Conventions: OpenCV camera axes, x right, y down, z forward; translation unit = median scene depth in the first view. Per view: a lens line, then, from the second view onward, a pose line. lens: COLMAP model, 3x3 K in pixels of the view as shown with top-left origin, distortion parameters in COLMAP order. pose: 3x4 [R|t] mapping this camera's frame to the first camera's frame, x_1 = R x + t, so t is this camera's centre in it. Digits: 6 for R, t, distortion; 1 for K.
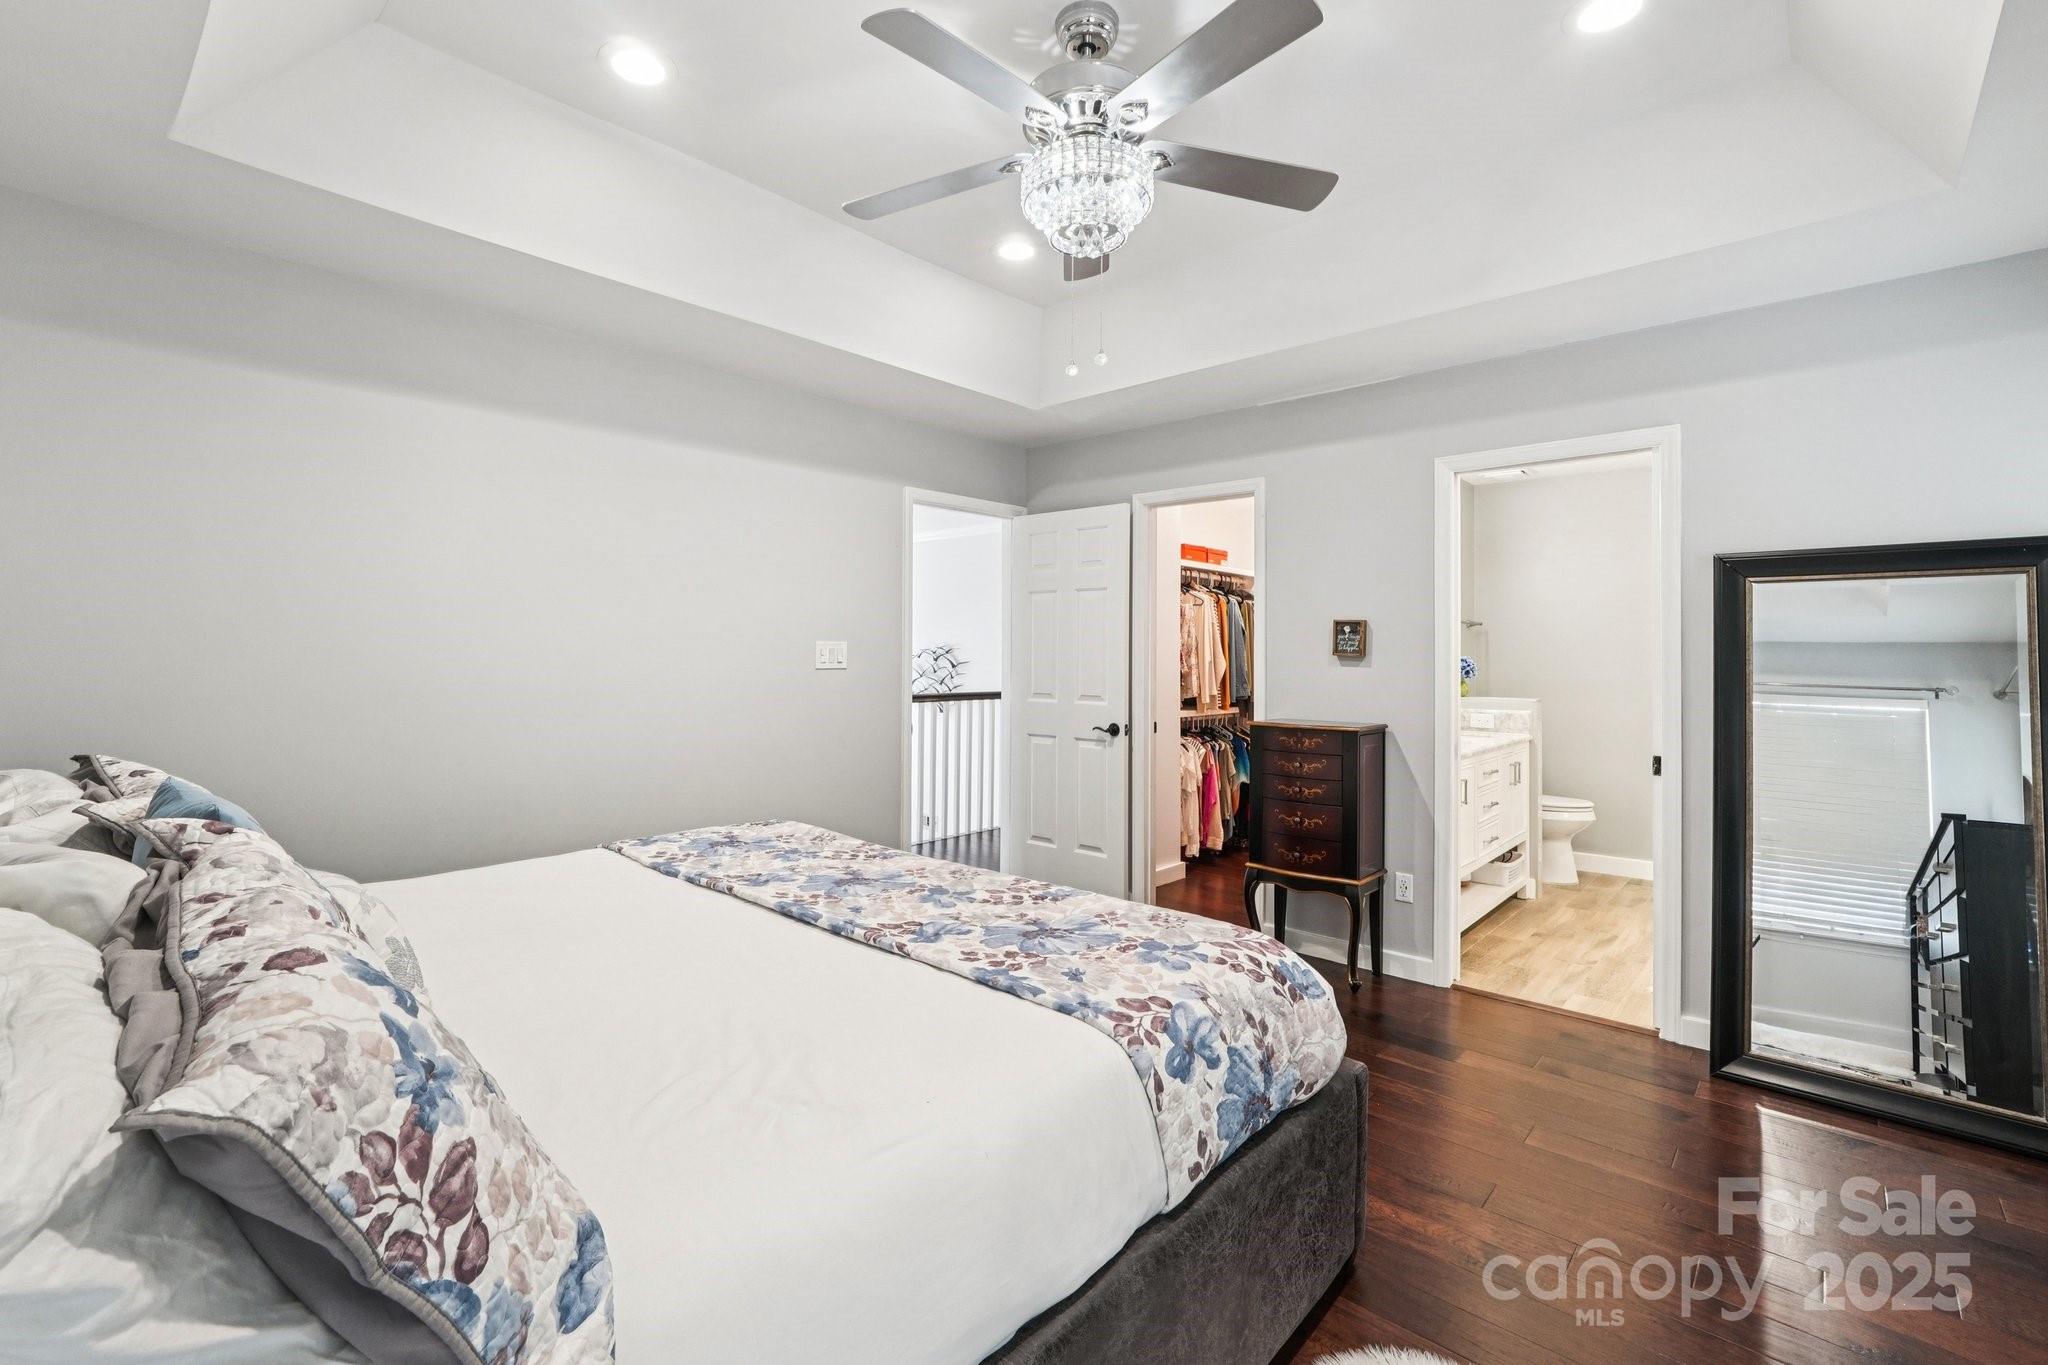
lens RADIAL K [[874.4, 0, 1011.0], [0, 874.4, 677.5], [0, 0, 1]] dist [-0.001815, 0.002563]
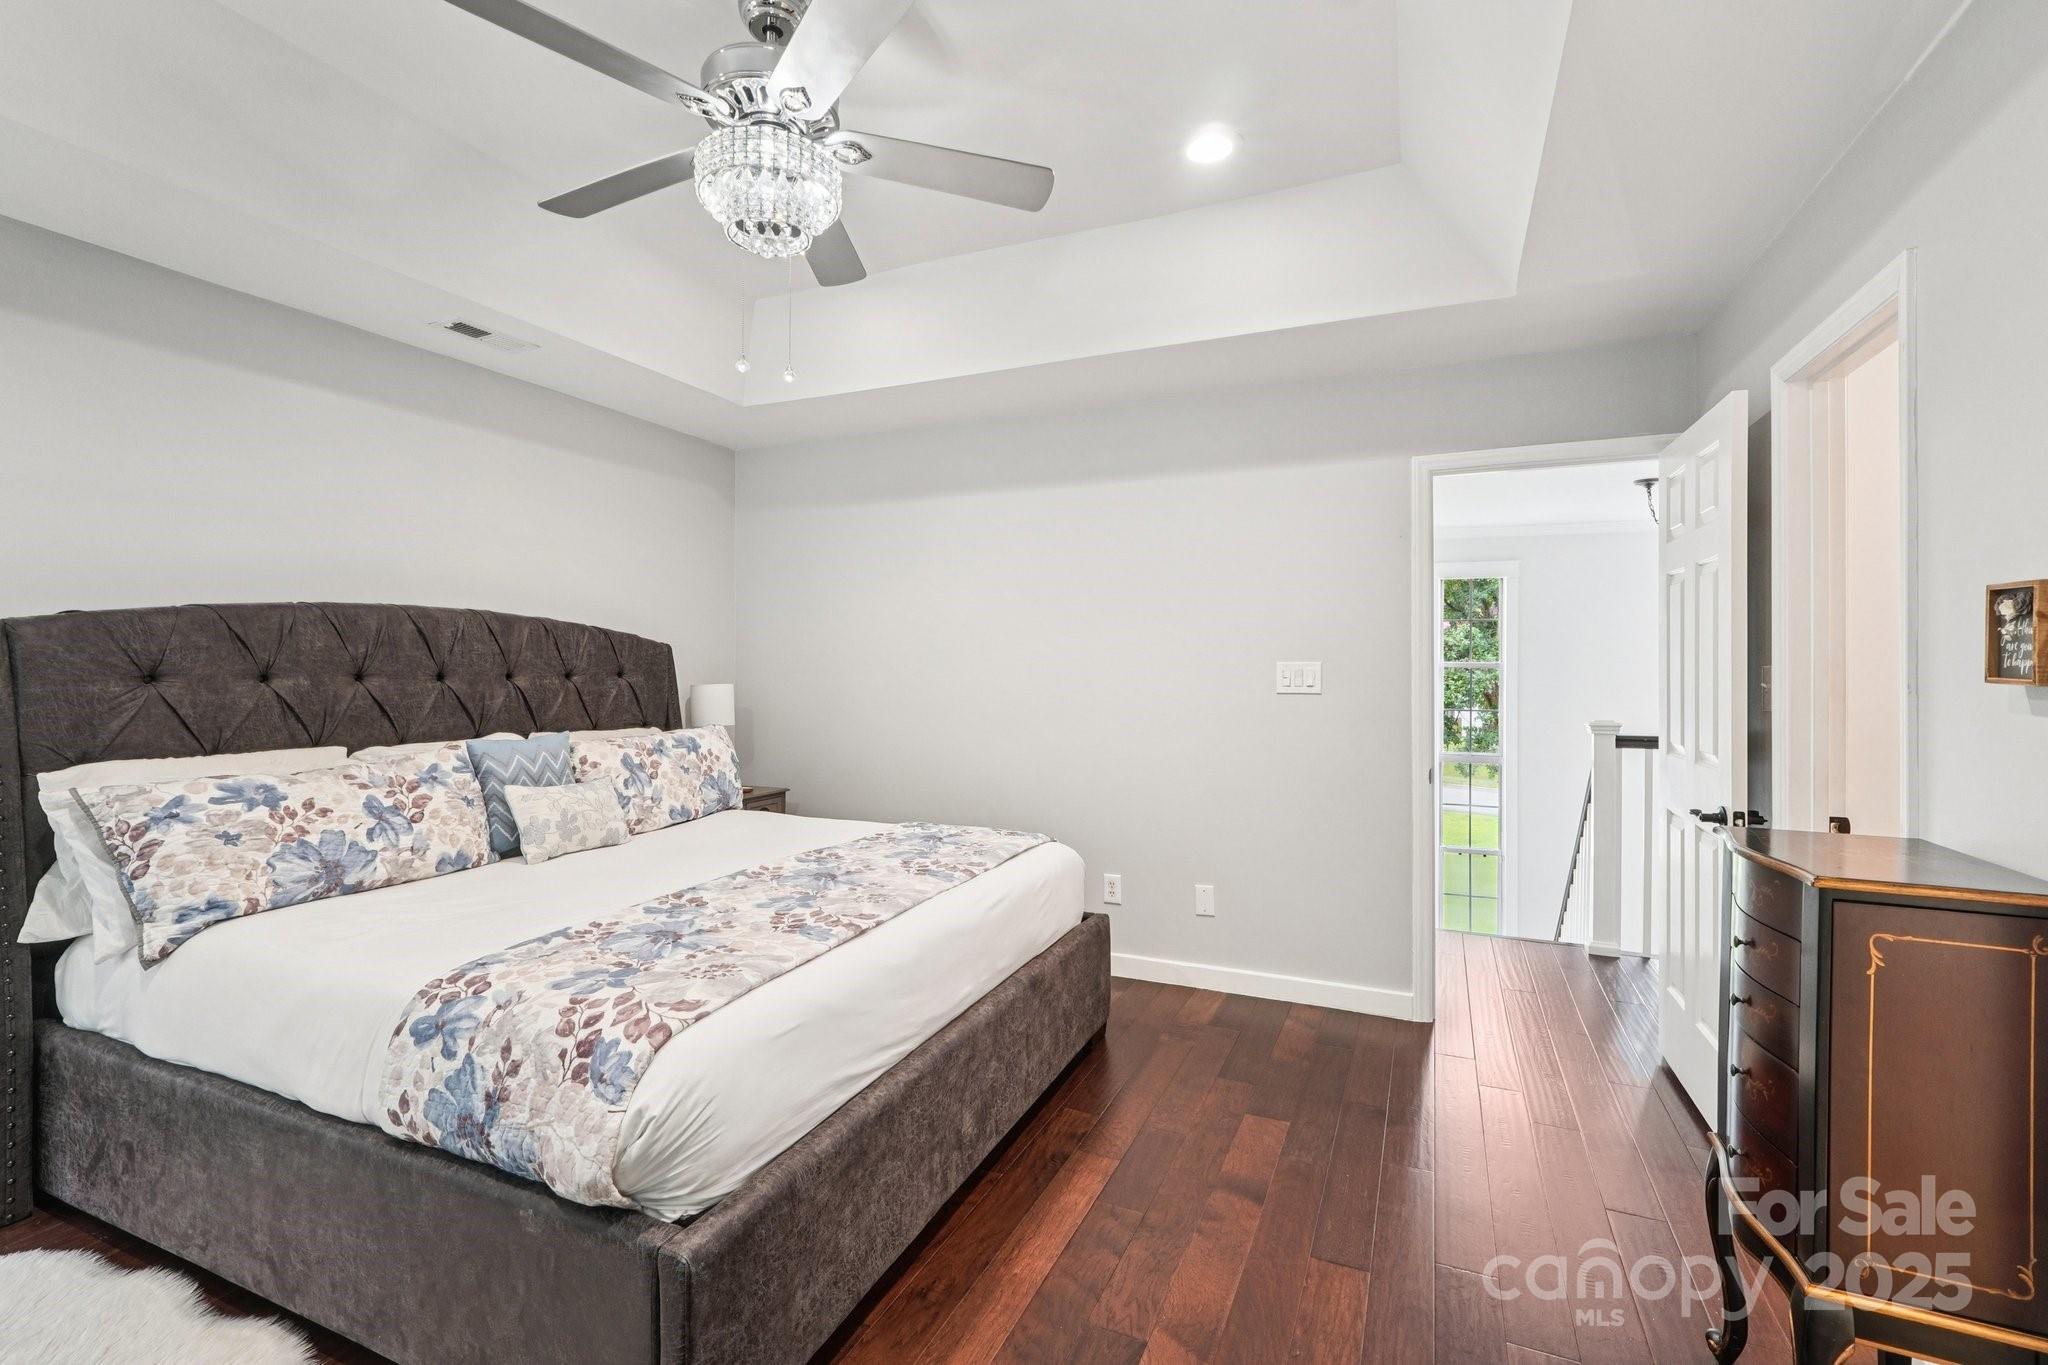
lens RADIAL K [[874.4, 0, 1021.4], [0, 874.4, 679.1], [0, 0, 1]] dist [-0.001815, 0.002563]
pose [[0.325637, 0.003295, -0.945489, 1.310896], [-0.022910, 0.999728, -0.004406, -0.035057], [0.945217, 0.023096, 0.325624, 1.146014]]
